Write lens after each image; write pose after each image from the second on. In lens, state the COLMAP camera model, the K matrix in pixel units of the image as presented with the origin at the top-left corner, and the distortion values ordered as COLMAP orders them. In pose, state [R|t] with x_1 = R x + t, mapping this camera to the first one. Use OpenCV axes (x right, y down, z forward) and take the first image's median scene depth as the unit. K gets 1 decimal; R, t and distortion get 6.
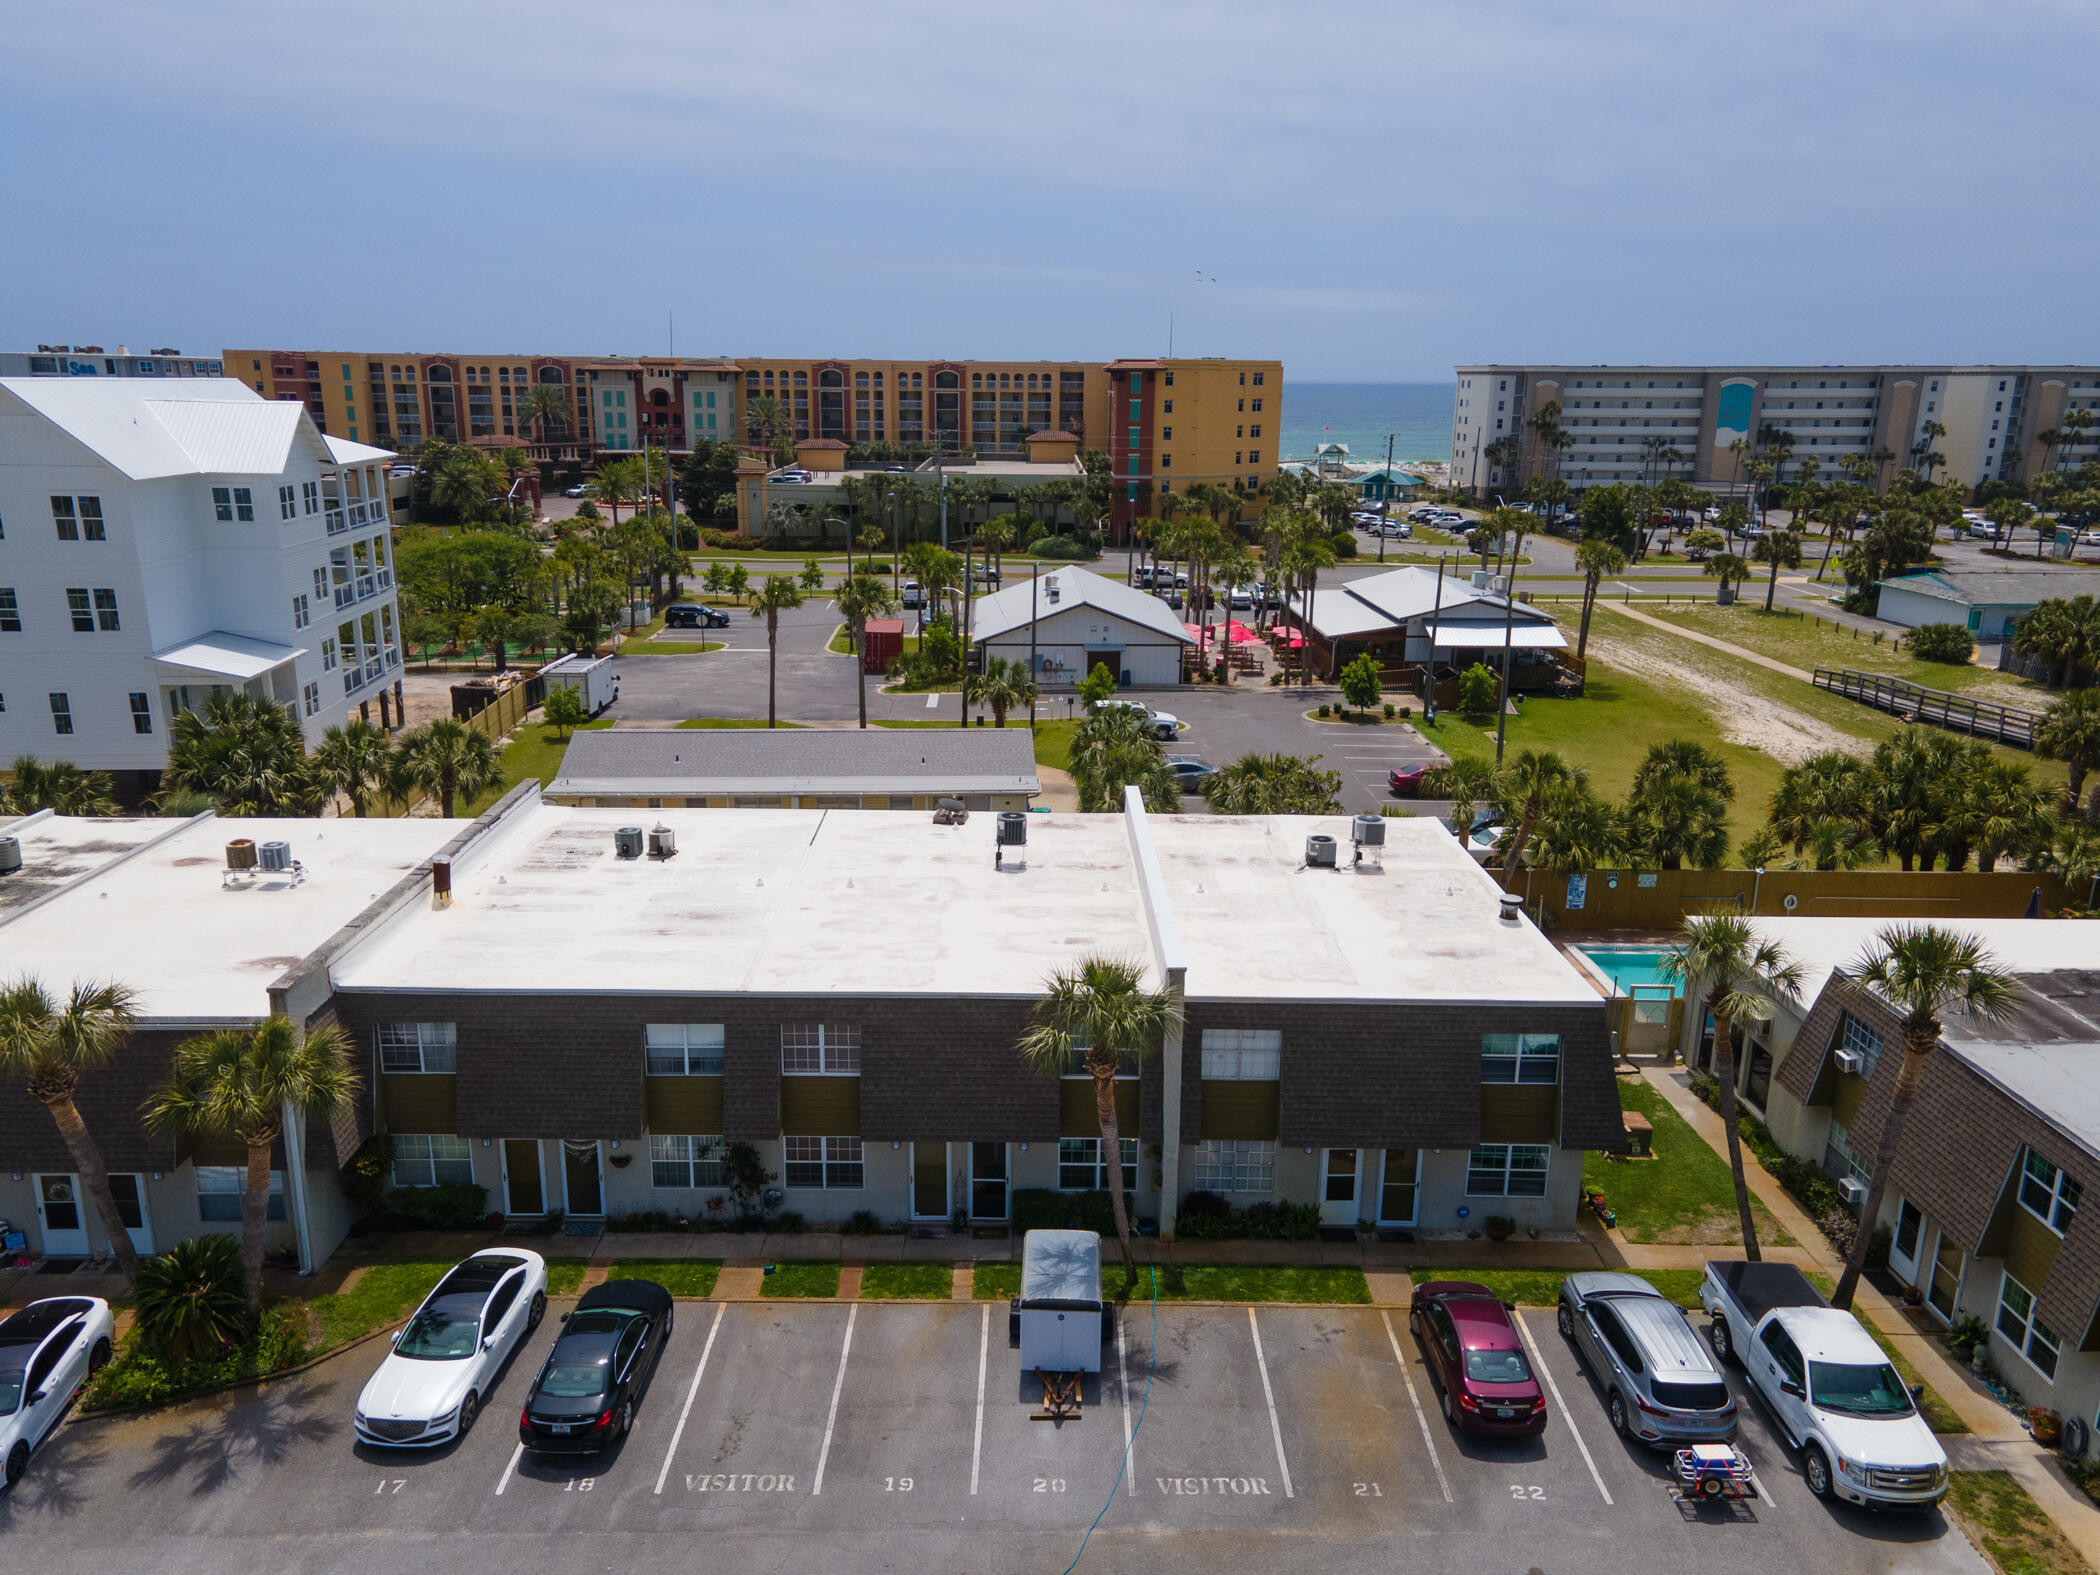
lens RADIAL K [[1543.2, 0, 1046.6], [0, 1543.2, 803.2], [0, 0, 1]] dist [0.036002, 0.010449]
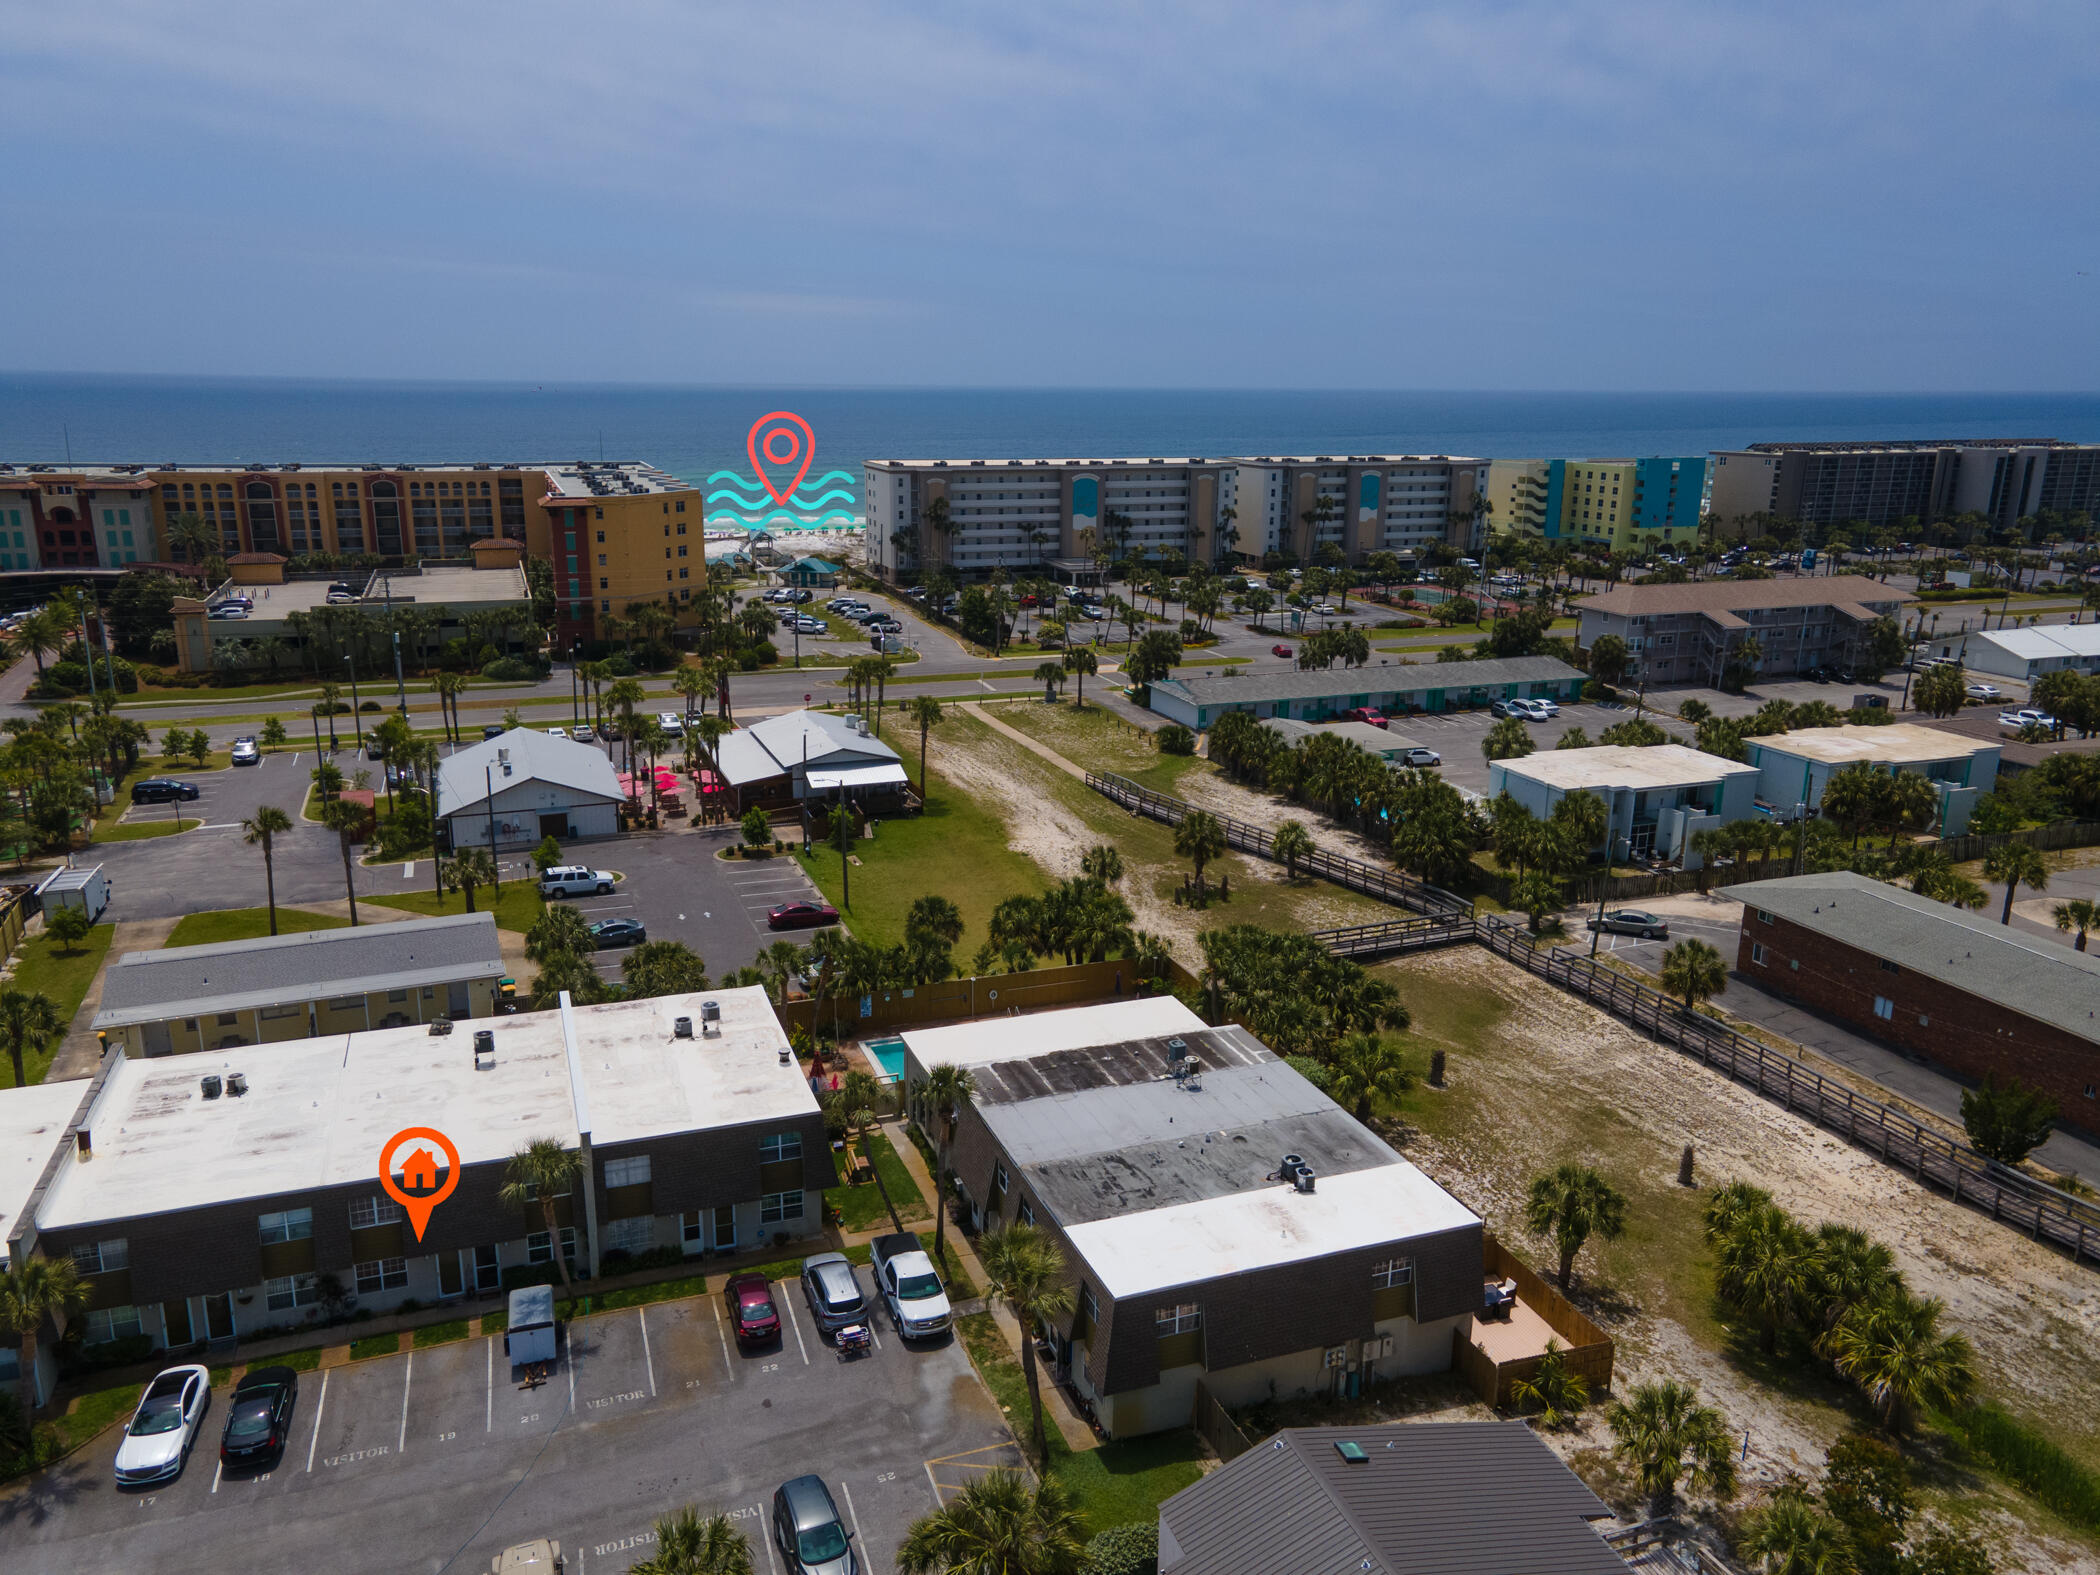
lens RADIAL K [[1534.1, 0, 1050.0], [0, 1534.1, 787.5], [0, 0, 1]] dist [0.006684, 0.078869]
pose [[0.942800, -0.087879, 0.321567, 0.040855], [0.090597, 0.995866, 0.006530, -0.202723], [-0.320811, 0.022976, 0.946864, -0.705901]]
